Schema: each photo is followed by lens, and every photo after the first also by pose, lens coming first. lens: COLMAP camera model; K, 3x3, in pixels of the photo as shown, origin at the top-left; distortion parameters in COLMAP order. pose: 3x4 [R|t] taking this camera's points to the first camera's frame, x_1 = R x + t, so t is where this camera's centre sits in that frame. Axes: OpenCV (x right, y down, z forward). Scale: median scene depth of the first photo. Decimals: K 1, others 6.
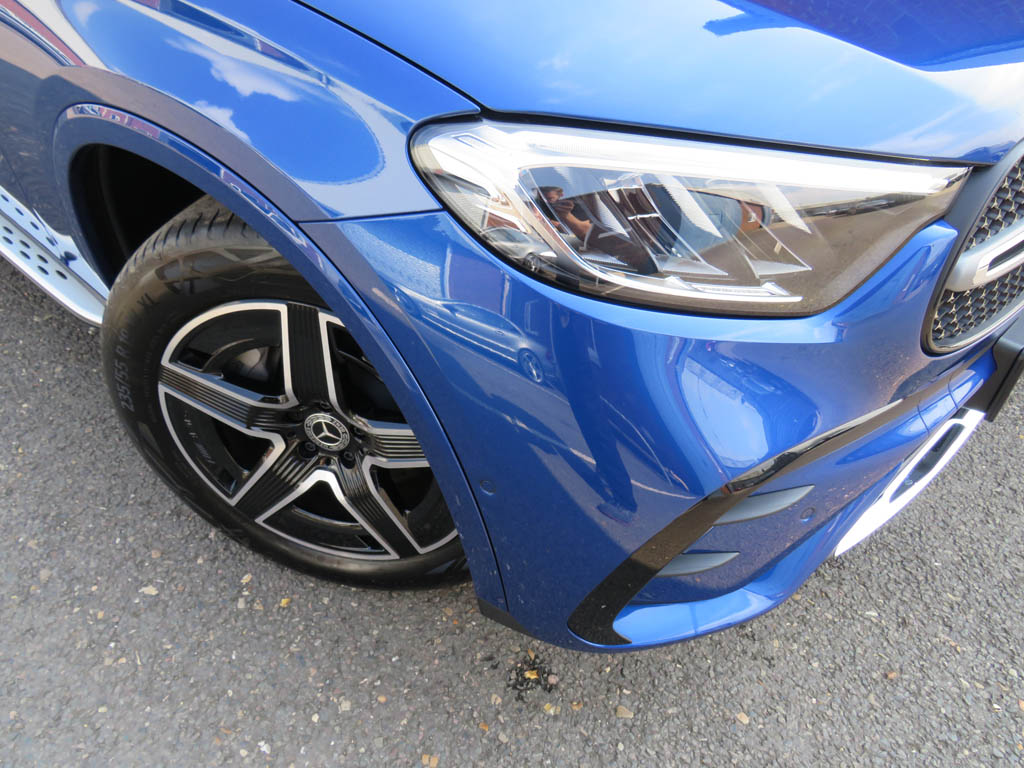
lens RADIAL K [[732.7, 0, 512.0], [0, 732.7, 384.0], [0, 0, 1]] dist [-0.017008, -0.002246]
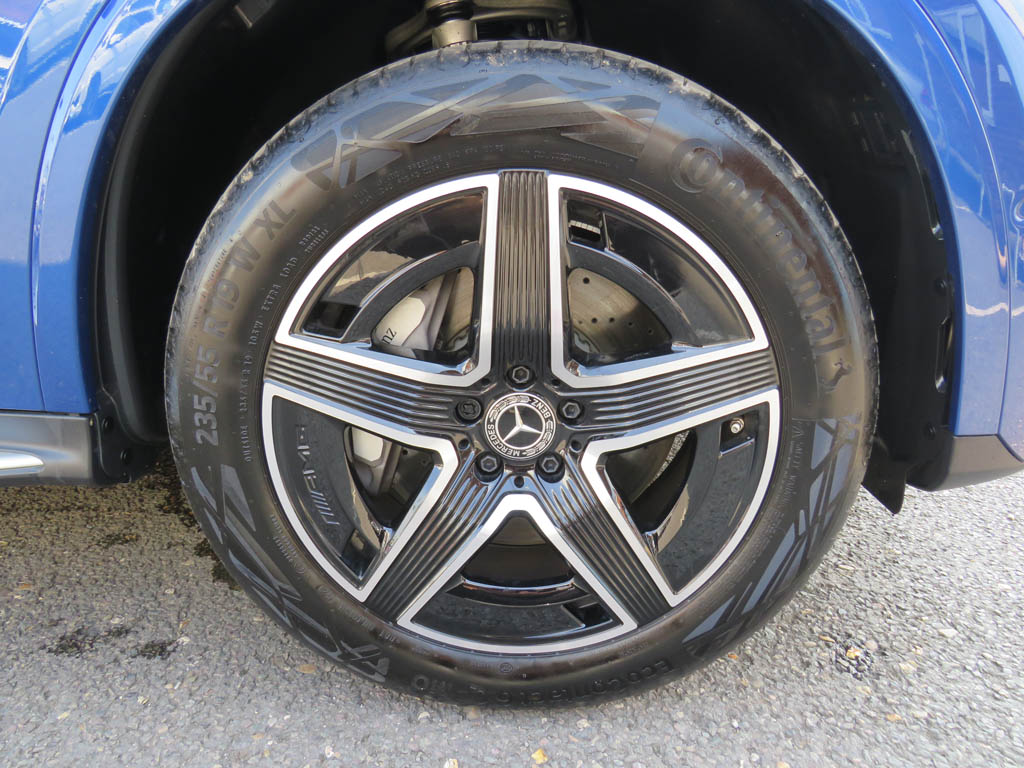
lens RADIAL K [[732.7, 0, 512.0], [0, 732.7, 384.0], [0, 0, 1]] dist [-0.017008, -0.002246]
pose [[0.973041, -0.148046, 0.176842, -0.369484], [0.201668, 0.918190, -0.340964, 0.255841], [-0.111896, 0.367435, 0.923293, 0.360075]]
